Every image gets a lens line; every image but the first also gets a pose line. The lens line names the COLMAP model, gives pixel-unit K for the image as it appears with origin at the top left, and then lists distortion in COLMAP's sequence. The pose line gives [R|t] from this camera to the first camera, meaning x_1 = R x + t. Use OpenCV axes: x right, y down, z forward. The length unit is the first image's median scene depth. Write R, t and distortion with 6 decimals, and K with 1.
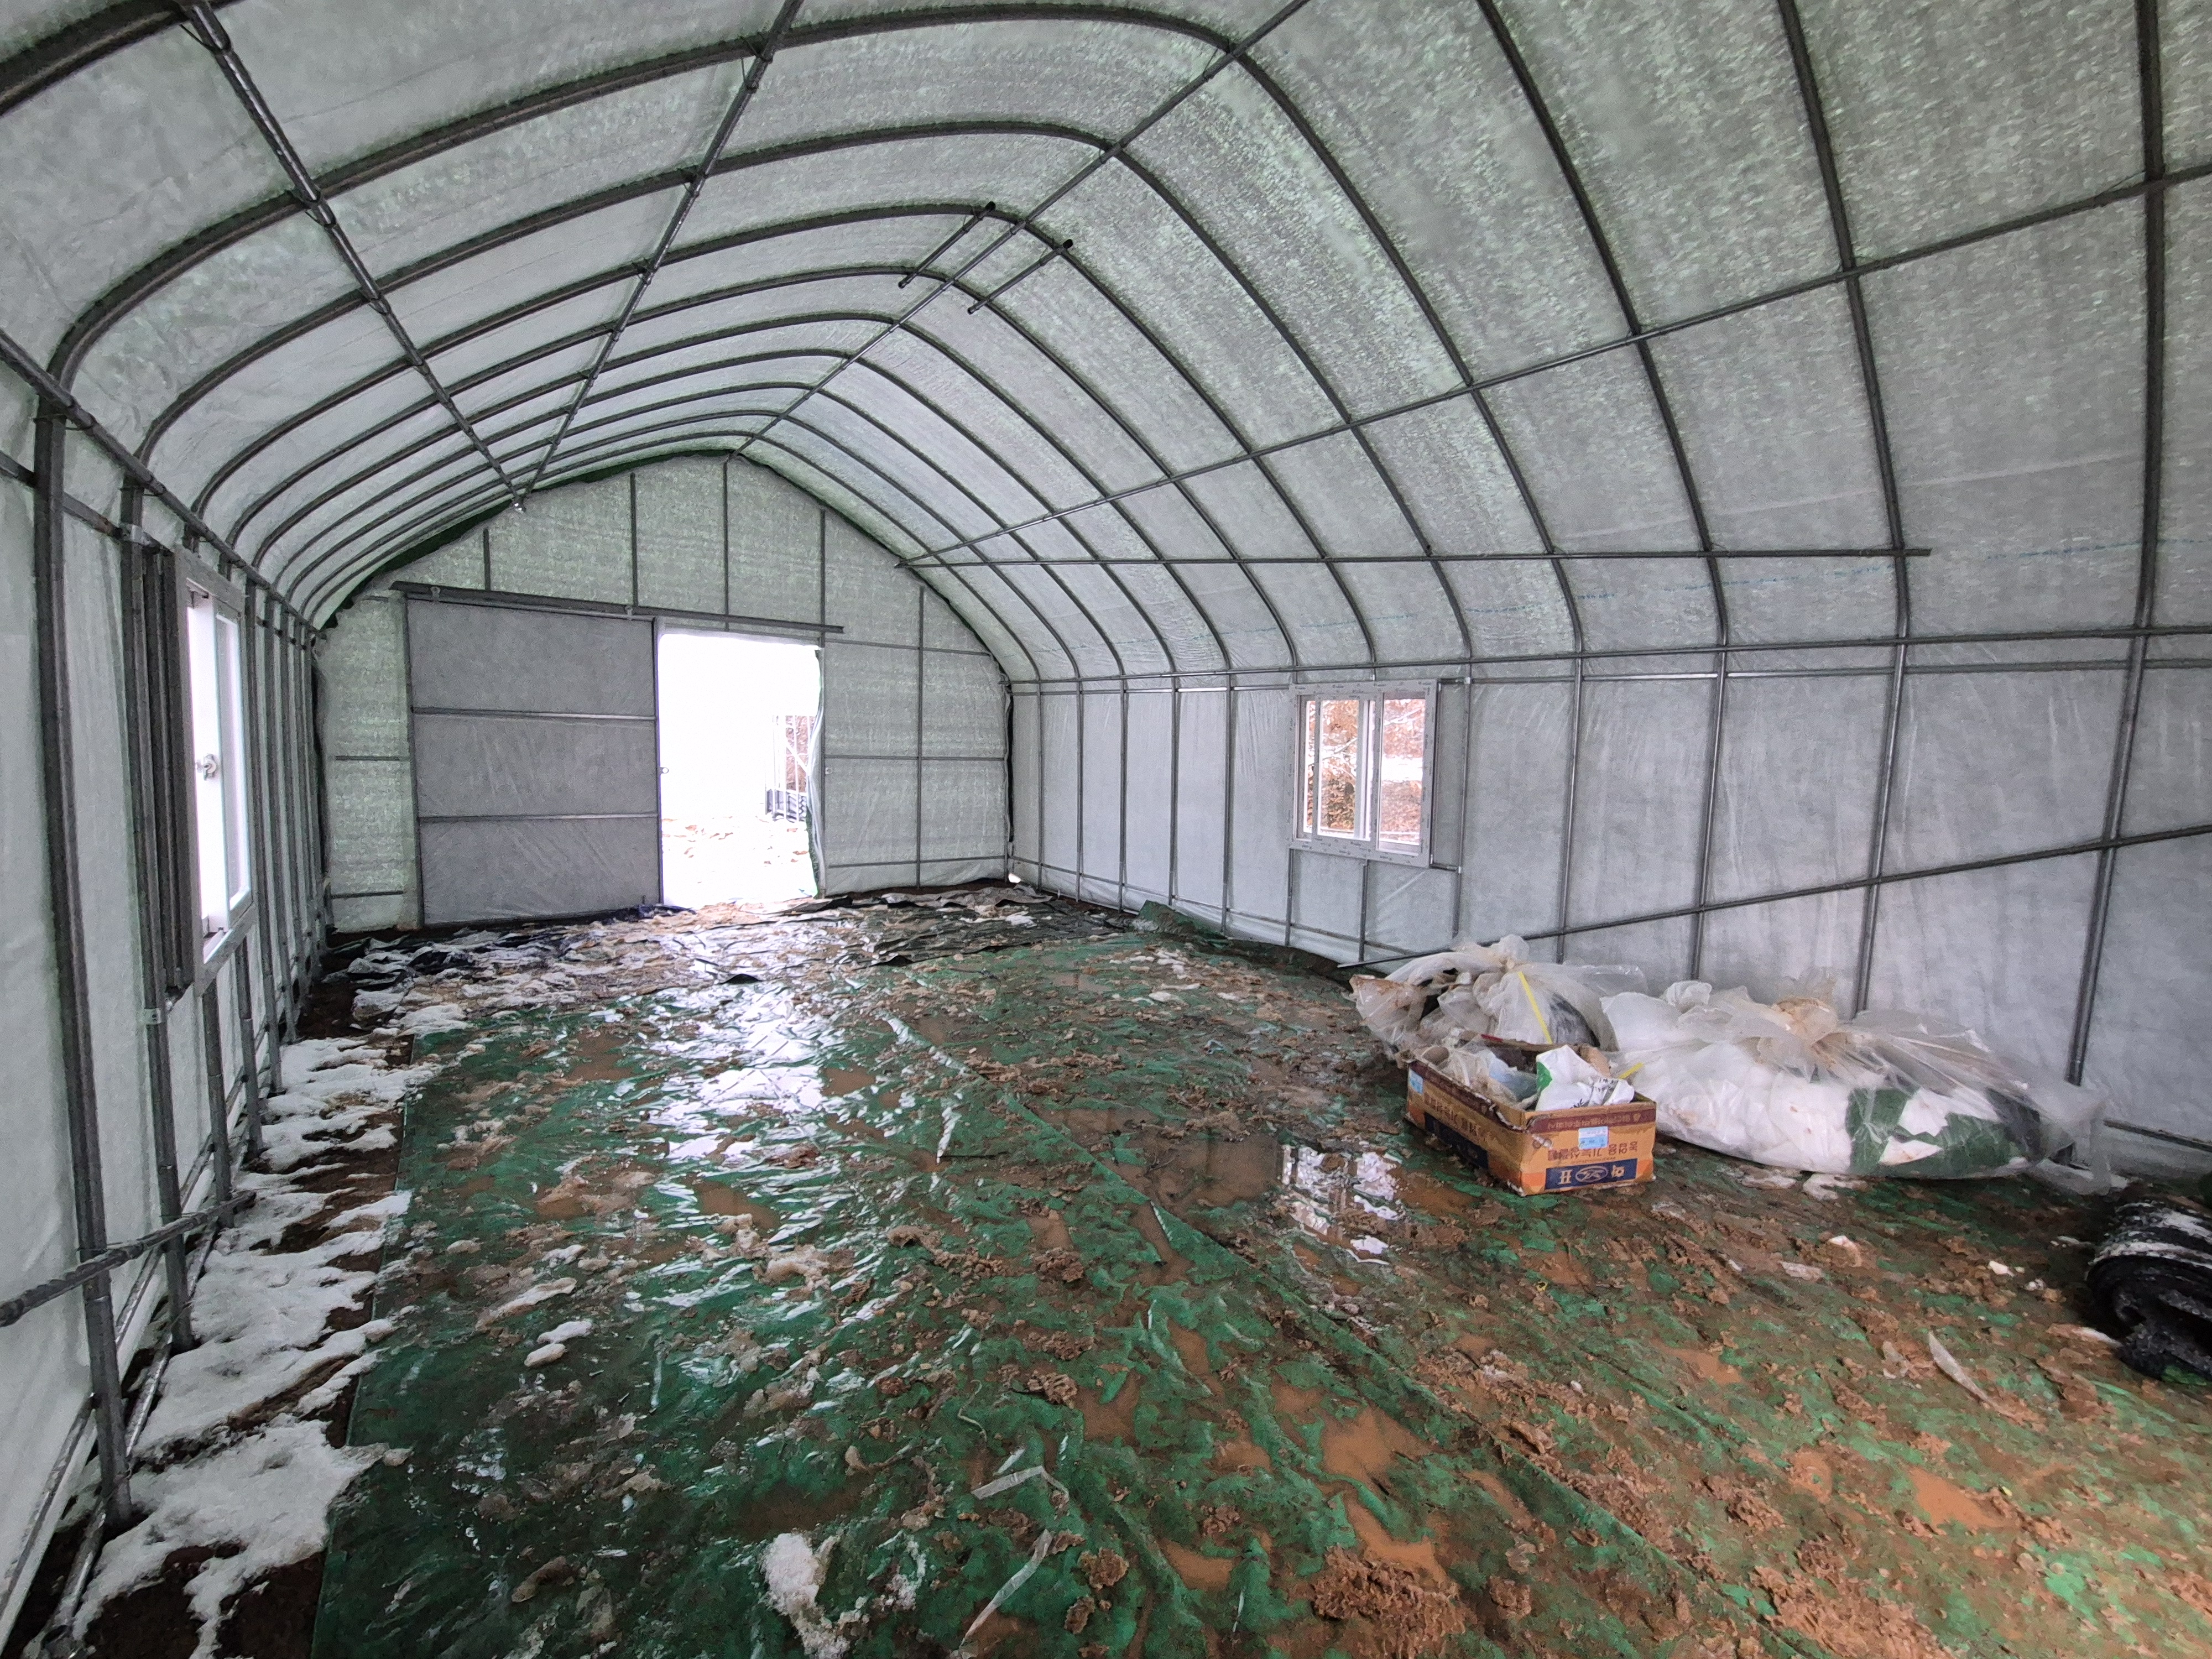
lens RADIAL K [[896.4, 0, 1103.8], [0, 896.4, 831.4], [0, 0, 1]] dist [0.000711, -0.000009]
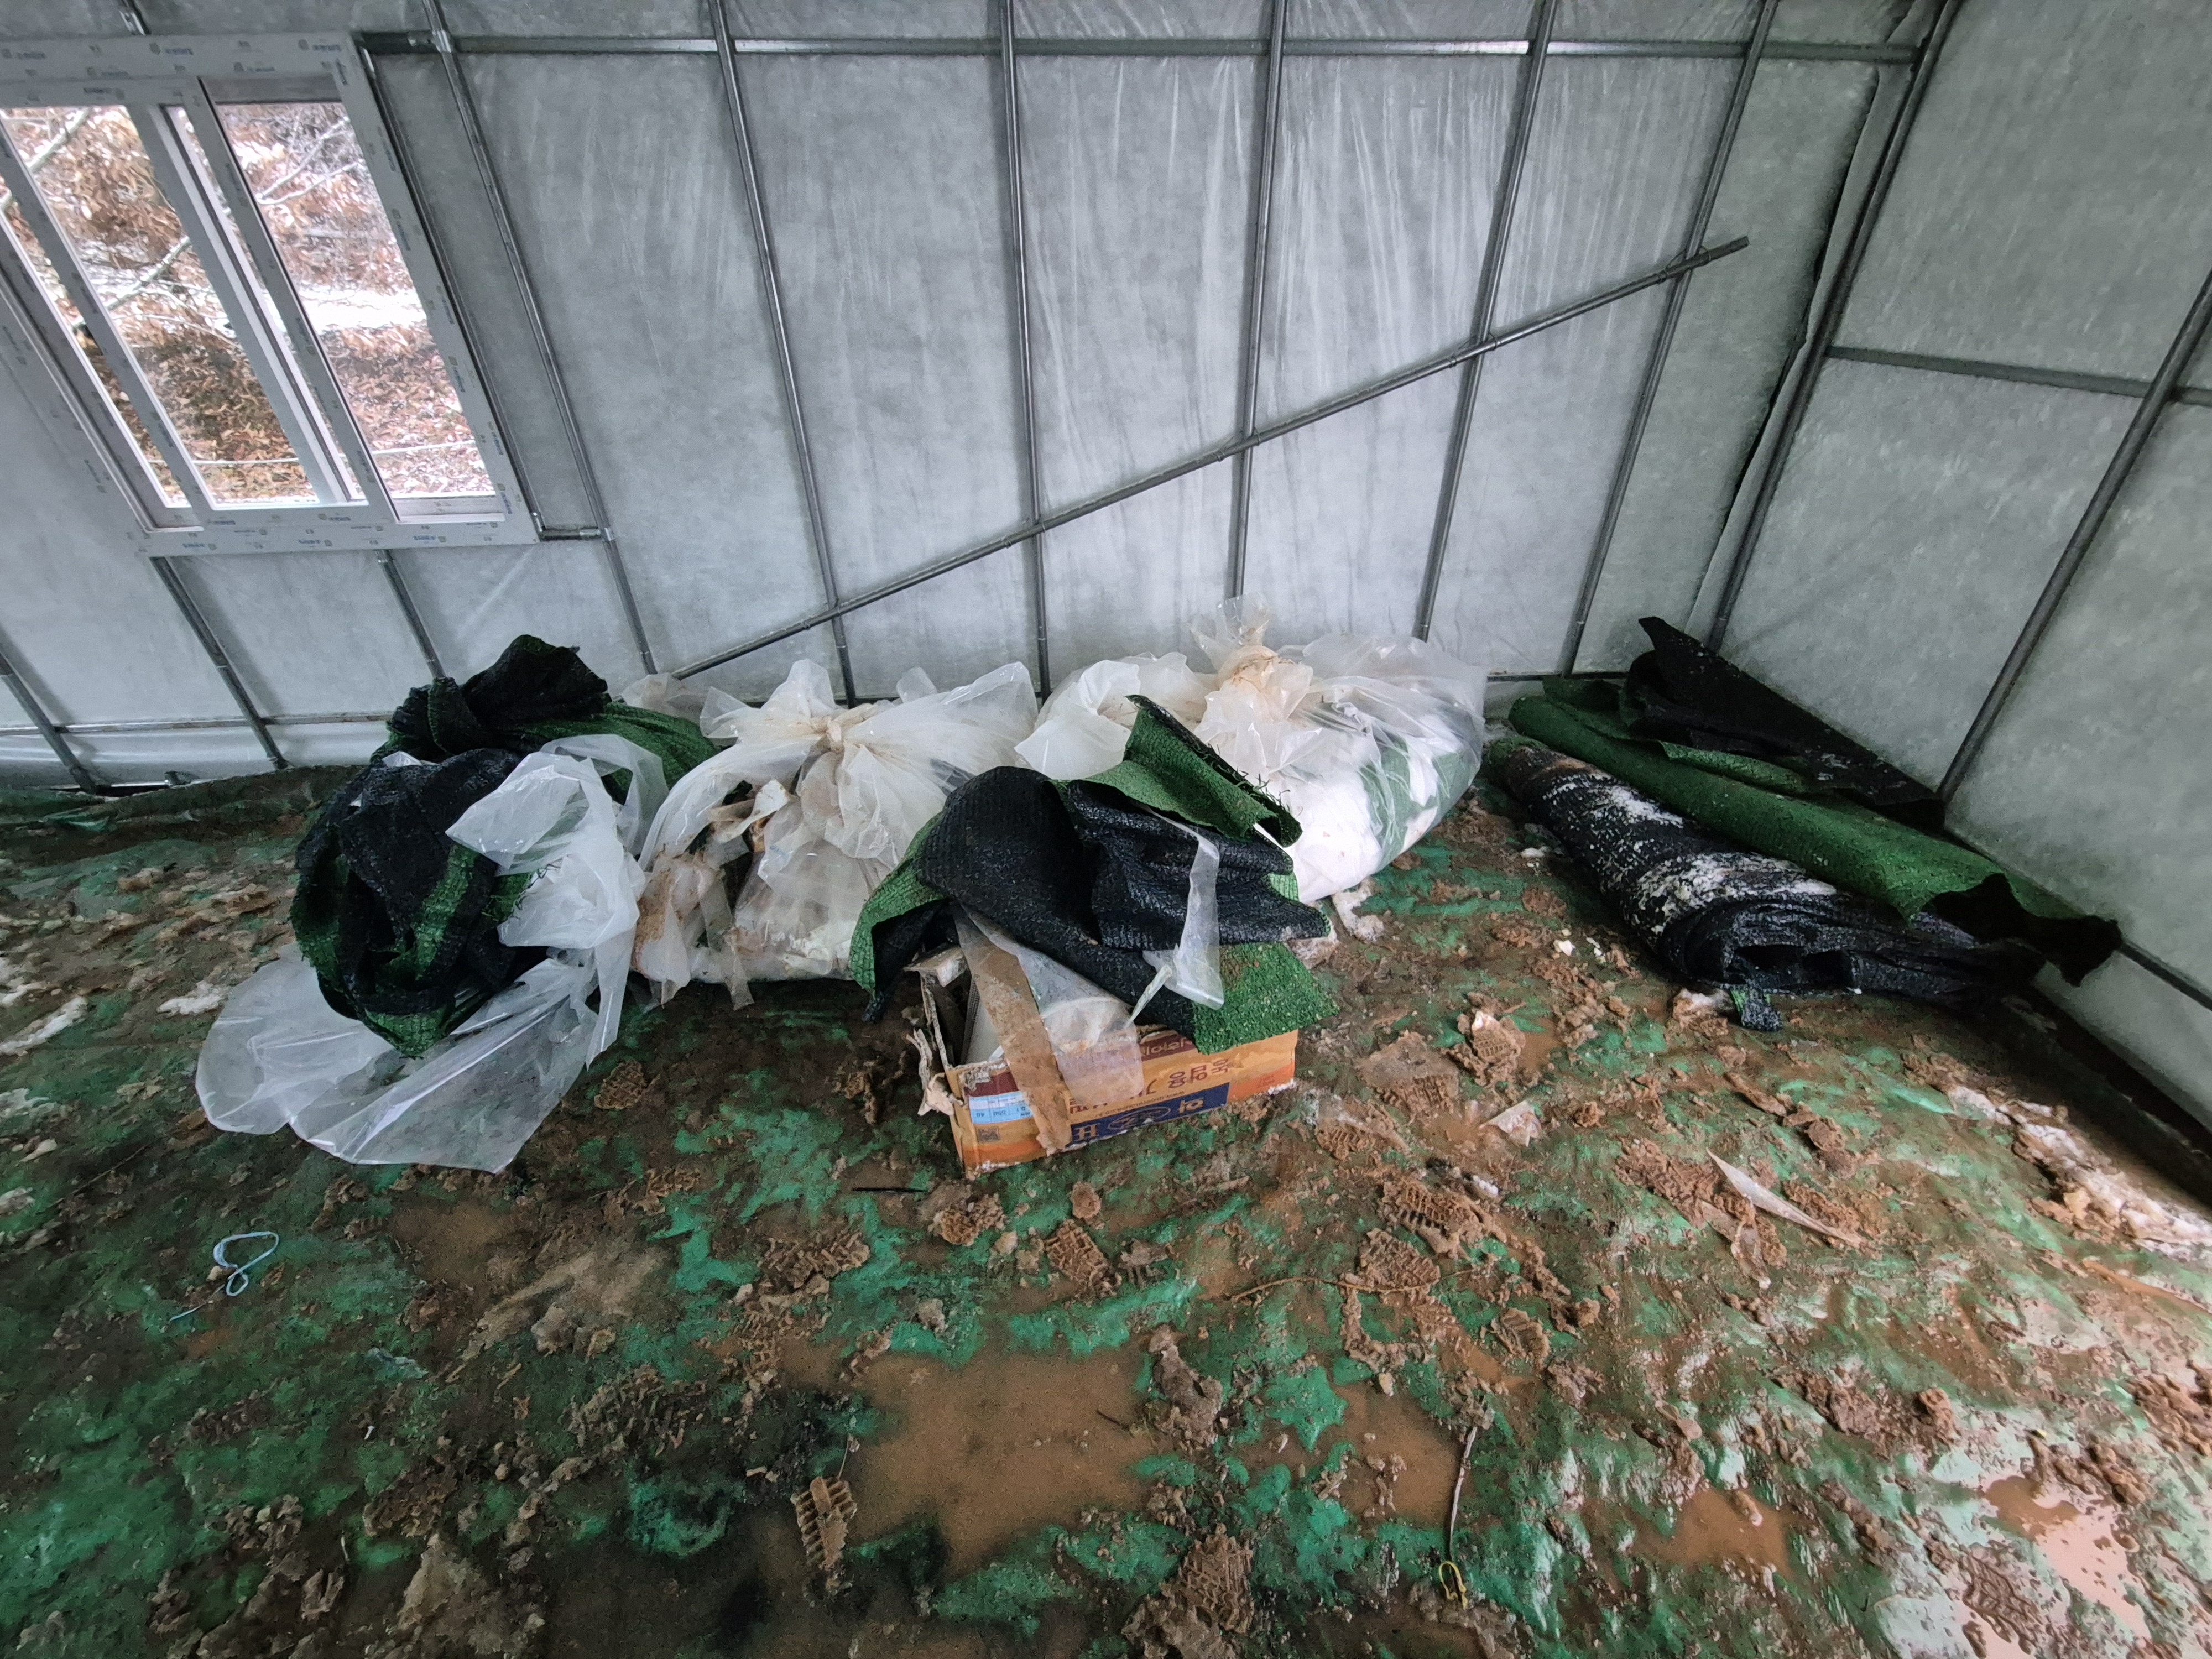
lens RADIAL K [[896.4, 0, 1103.8], [0, 896.4, 831.4], [0, 0, 1]] dist [0.000711, -0.000009]
pose [[0.548143, -0.484161, 0.682002, 0.162809], [0.118623, 0.852177, 0.509630, -0.049796], [-0.827930, -0.198449, 0.524548, 0.612881]]
